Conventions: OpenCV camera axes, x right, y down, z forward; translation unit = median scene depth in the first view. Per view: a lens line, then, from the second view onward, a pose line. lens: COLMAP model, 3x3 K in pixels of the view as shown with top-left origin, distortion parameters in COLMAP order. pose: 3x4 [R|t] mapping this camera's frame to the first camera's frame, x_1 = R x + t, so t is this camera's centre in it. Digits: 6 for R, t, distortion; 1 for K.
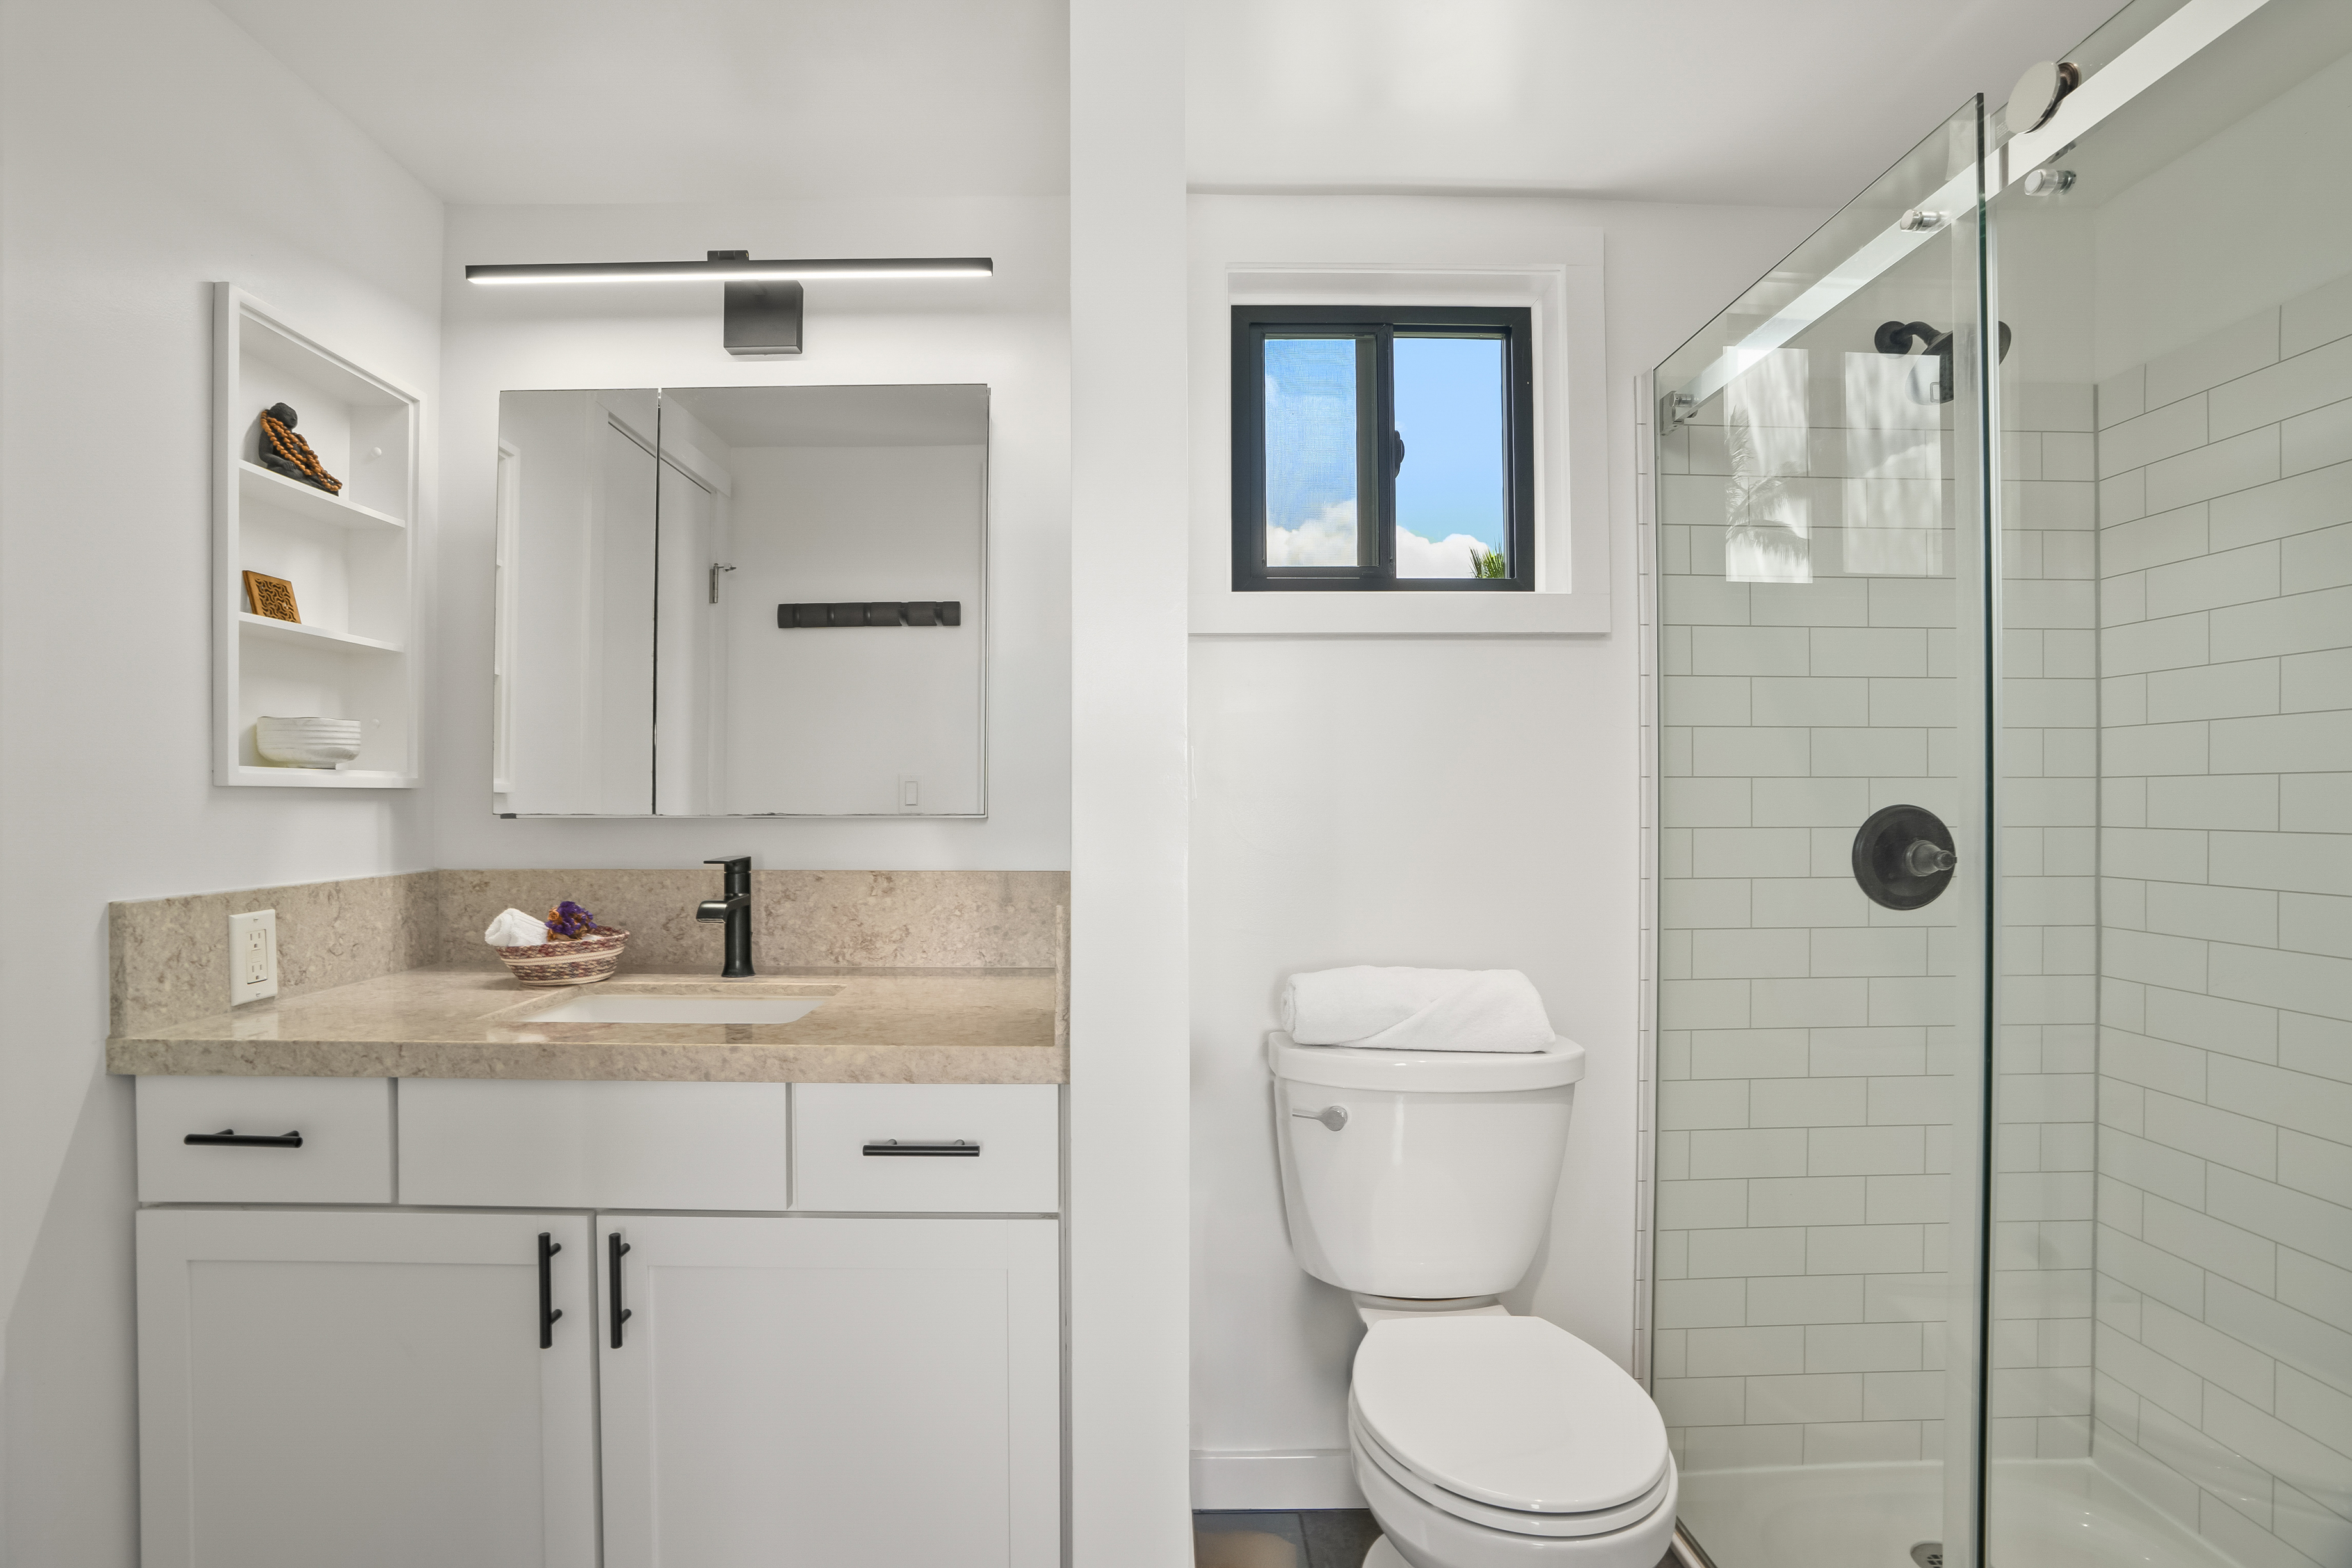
lens RADIAL K [[1100.3, 0, 1176.0], [0, 1100.3, 784.0], [0, 0, 1]] dist [-0.066847, -0.000100]
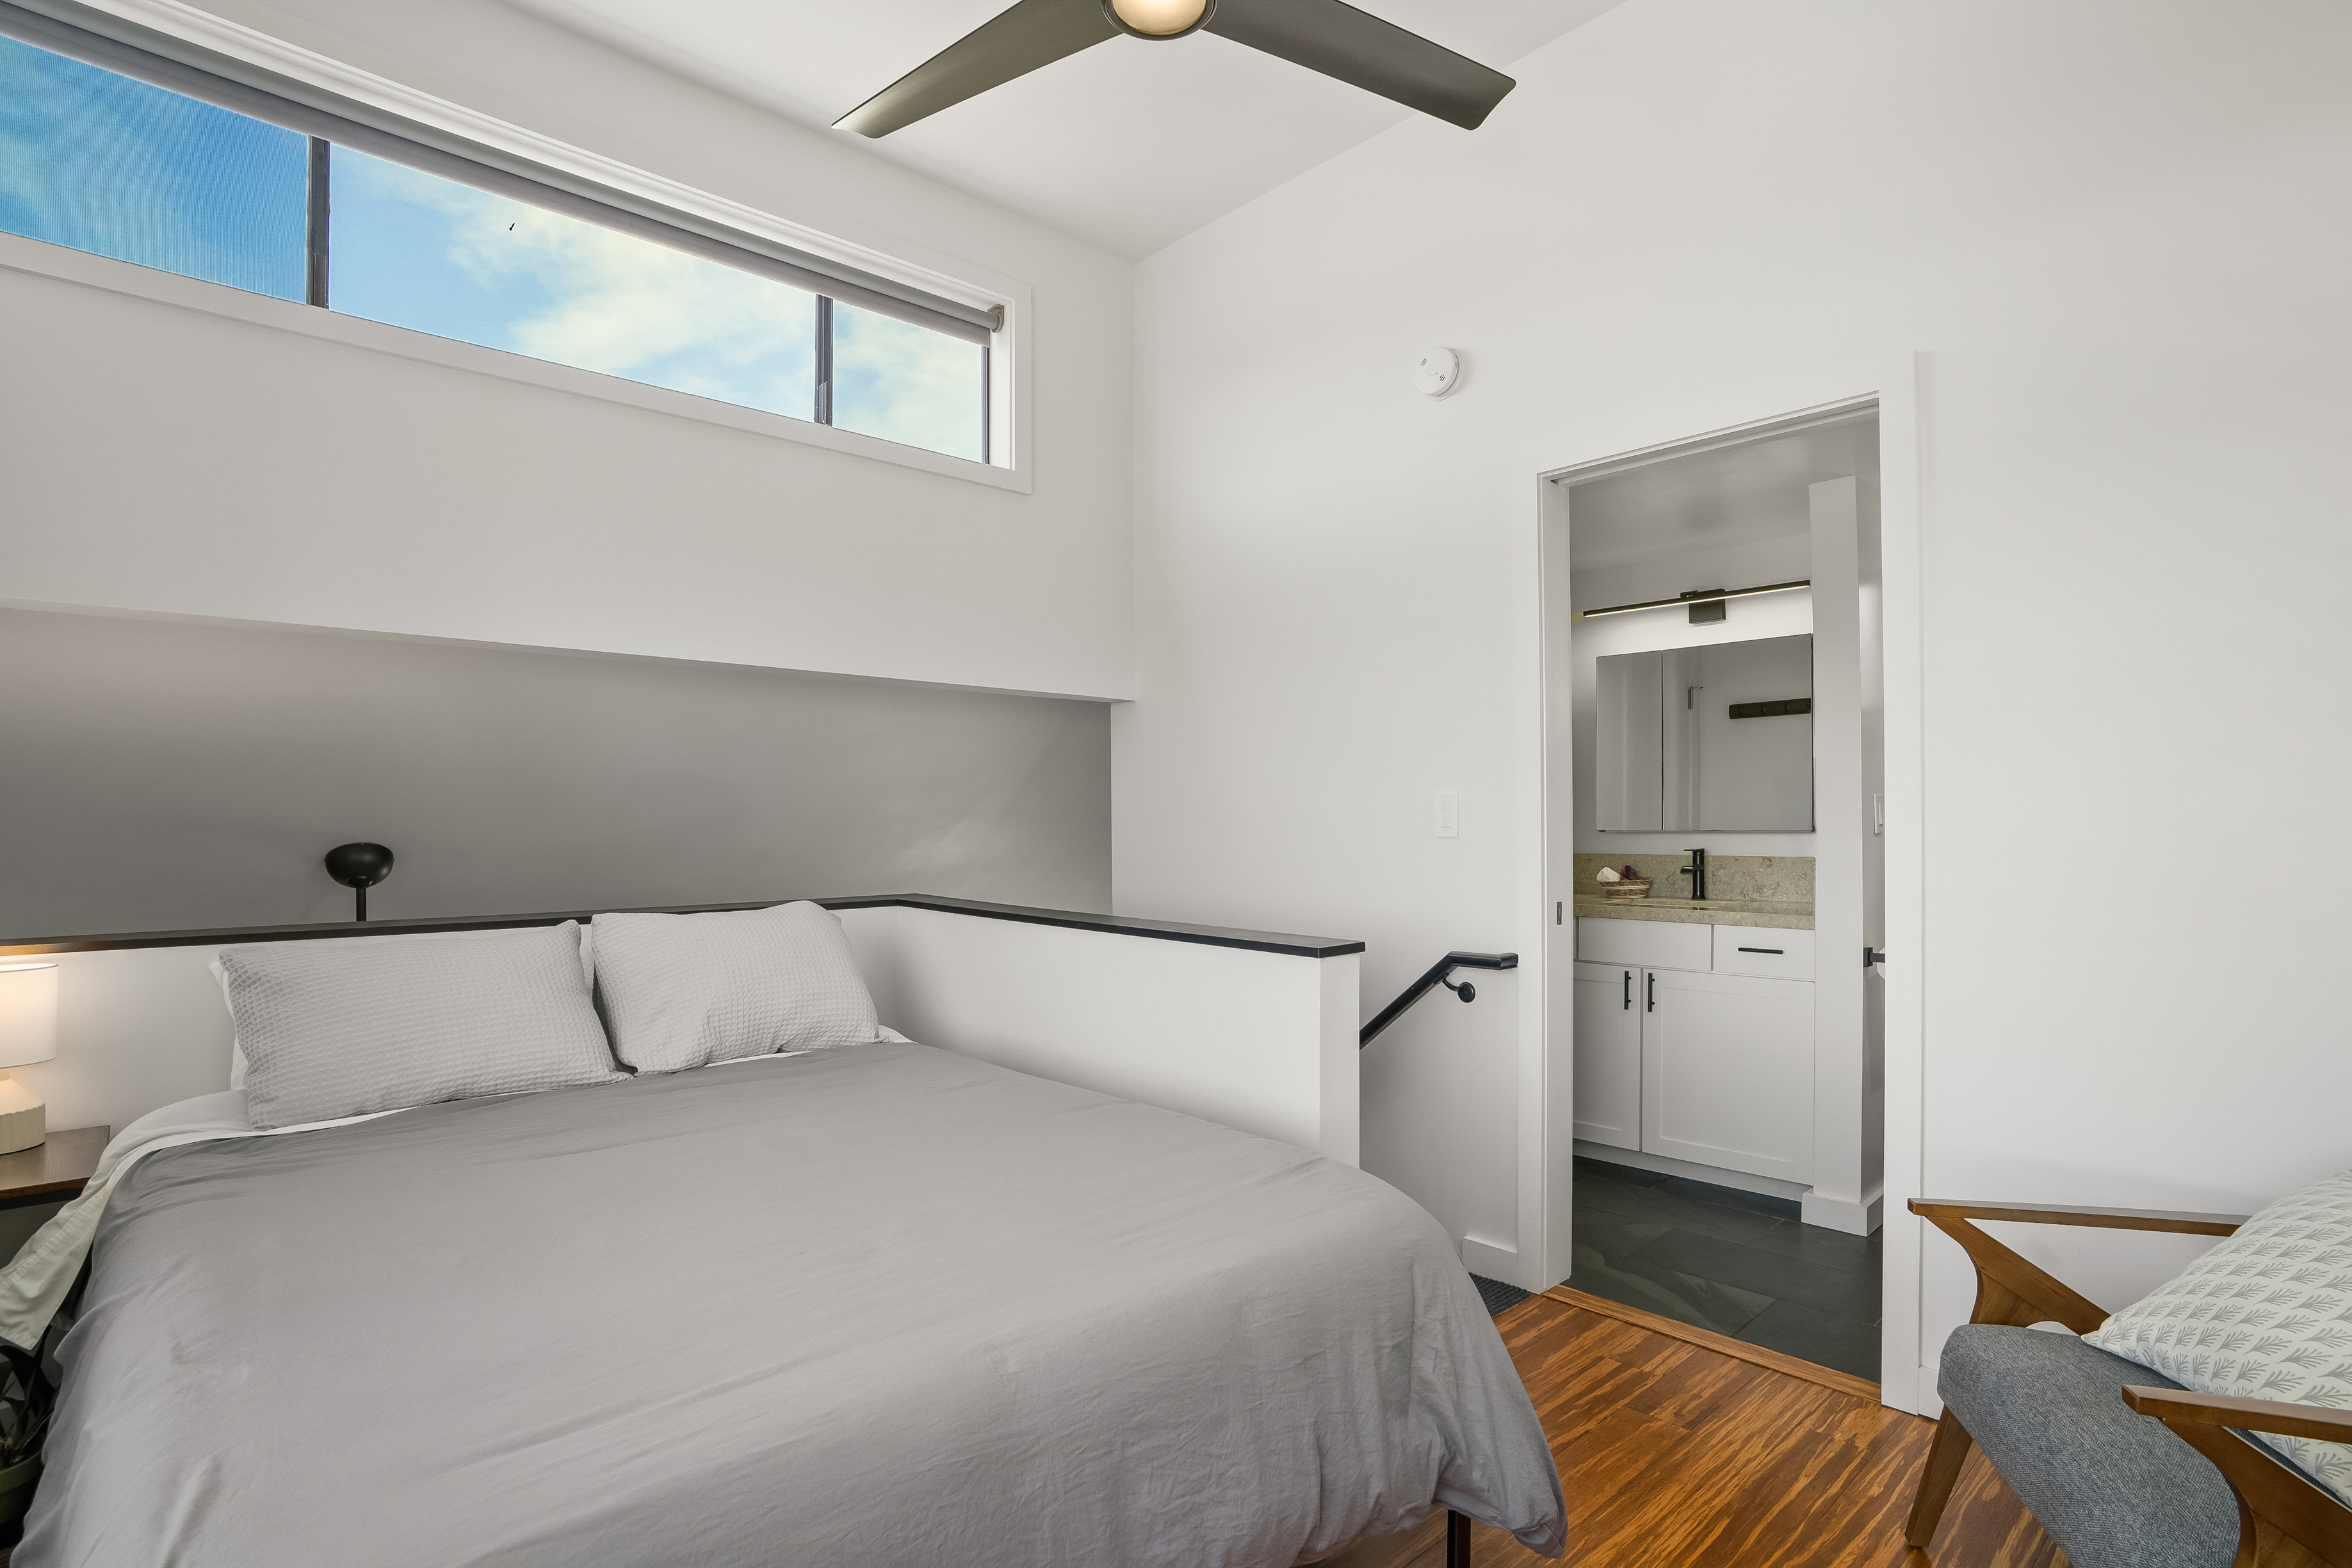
lens RADIAL K [[1140.5, 0, 1165.1], [0, 1140.5, 837.1], [0, 0, 1]] dist [-0.030718, -0.000279]
pose [[0.663948, 0.011884, -0.747685, 0.654994], [0.016942, 0.999378, 0.030929, -0.052858], [0.747587, -0.033203, 0.663333, -1.469929]]
